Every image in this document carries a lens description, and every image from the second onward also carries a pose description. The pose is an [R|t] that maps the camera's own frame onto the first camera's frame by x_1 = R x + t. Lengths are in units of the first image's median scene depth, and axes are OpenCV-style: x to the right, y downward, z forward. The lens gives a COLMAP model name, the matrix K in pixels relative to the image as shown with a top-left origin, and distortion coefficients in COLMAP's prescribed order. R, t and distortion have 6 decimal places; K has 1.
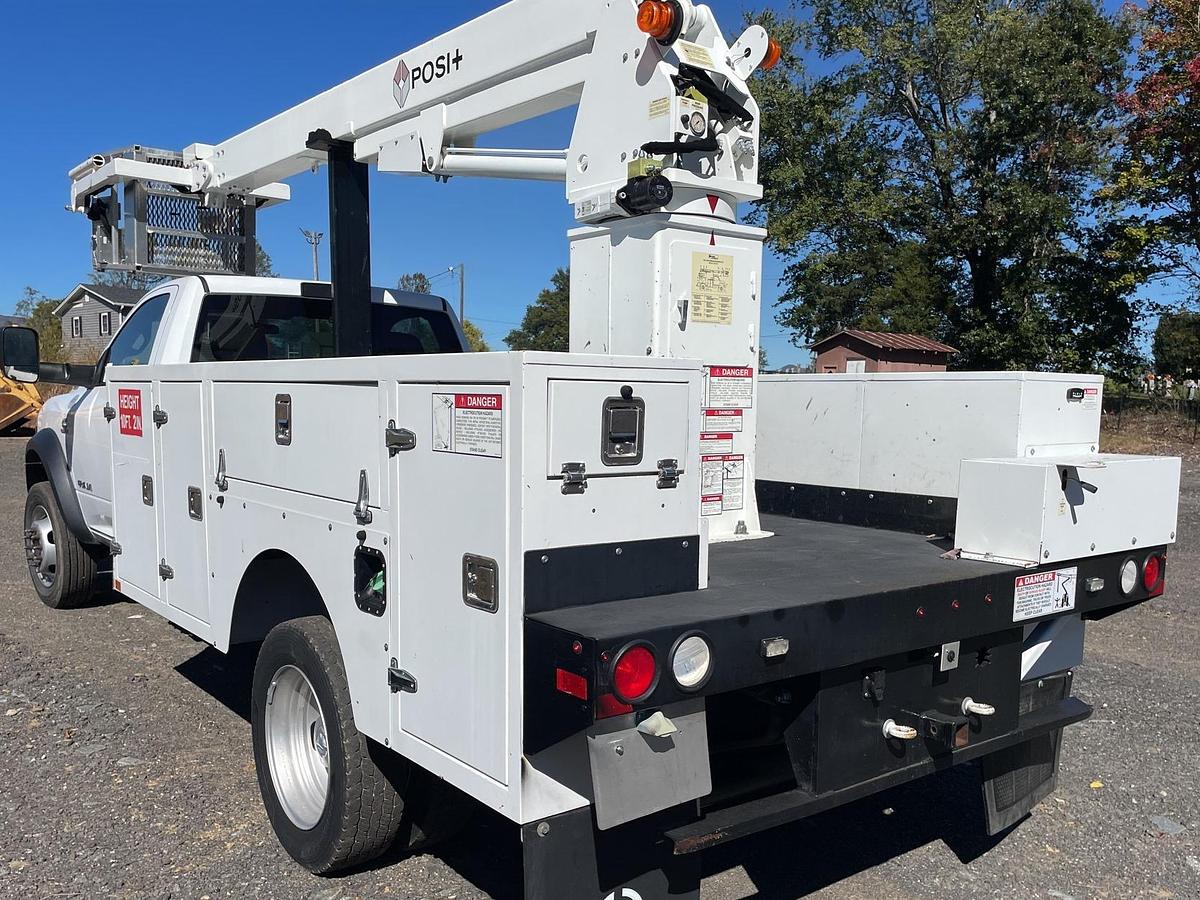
lens RADIAL K [[1060.5, 0, 646.2], [0, 1060.5, 501.6], [0, 0, 1]] dist [0.079057, -0.004382]
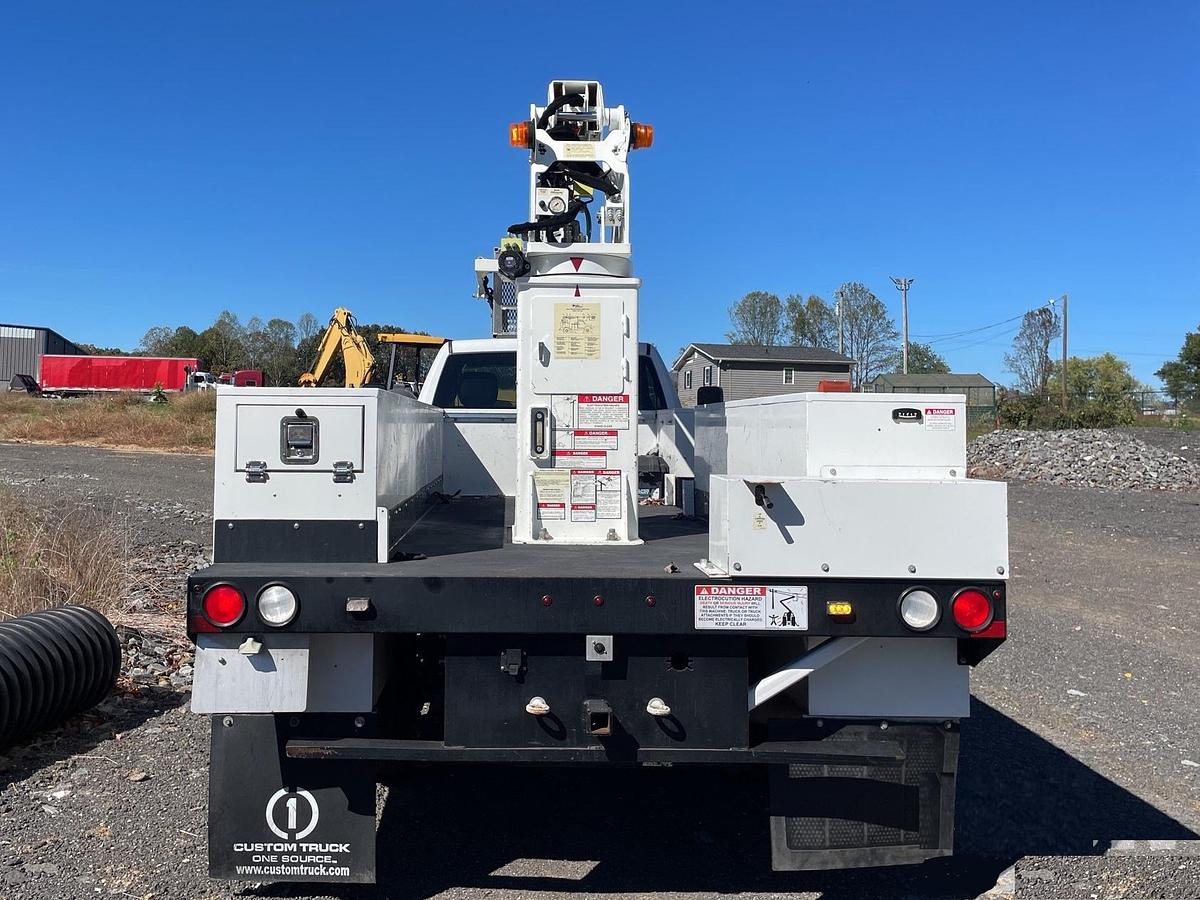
lens RADIAL K [[1046.1, 0, 529.4], [0, 1046.1, 345.3], [0, 0, 1]] dist [0.082501, -0.001560]
pose [[0.786780, -0.056322, -0.614659, 0.769250], [-0.058119, 0.984644, -0.164619, 0.015939], [0.614491, 0.165242, 0.771424, 0.049001]]
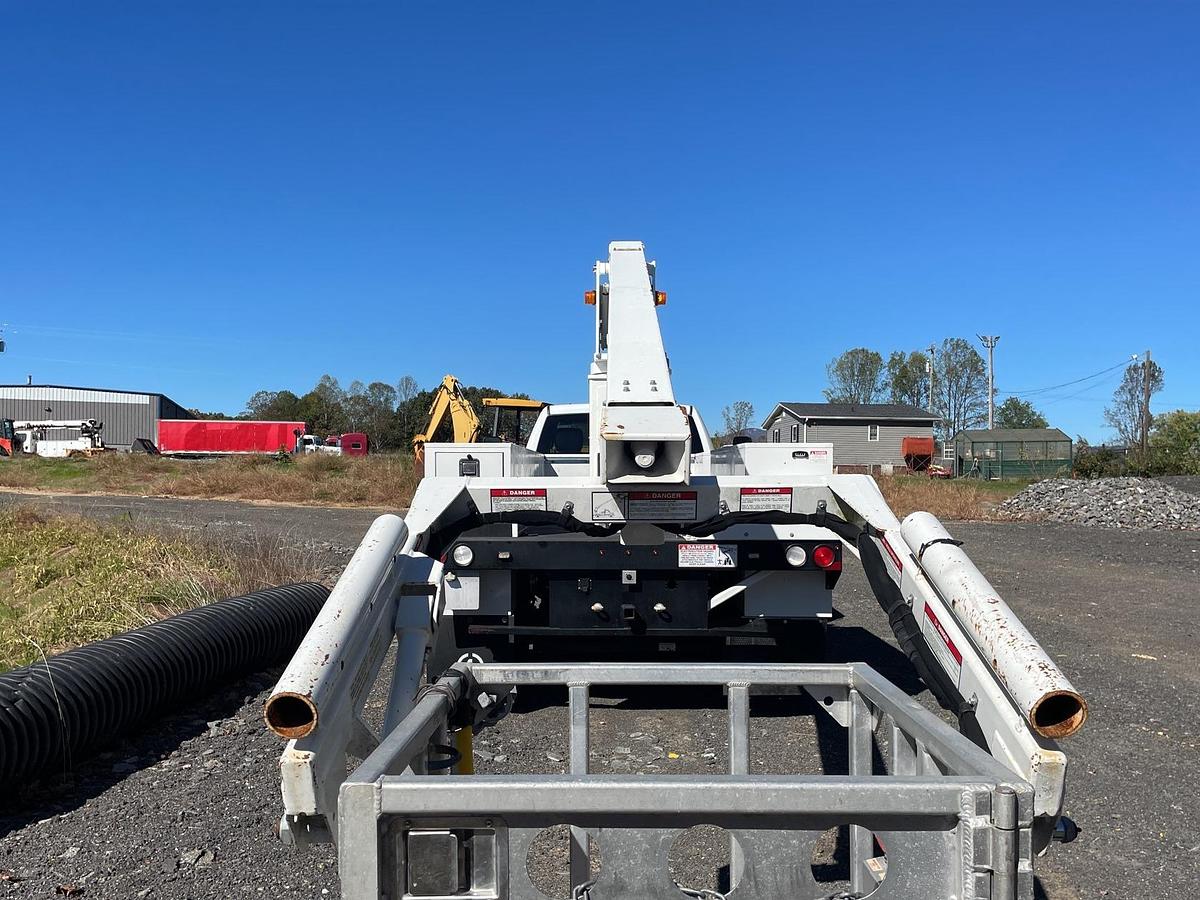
lens RADIAL K [[1035.5, 0, 600.0], [0, 1035.5, 450.0], [0, 0, 1]] dist [0.080518, -0.001403]
pose [[0.769138, -0.038051, -0.637949, 1.319615], [-0.050911, 0.991405, -0.120515, 0.121845], [0.637051, 0.125171, 0.760590, -0.543991]]
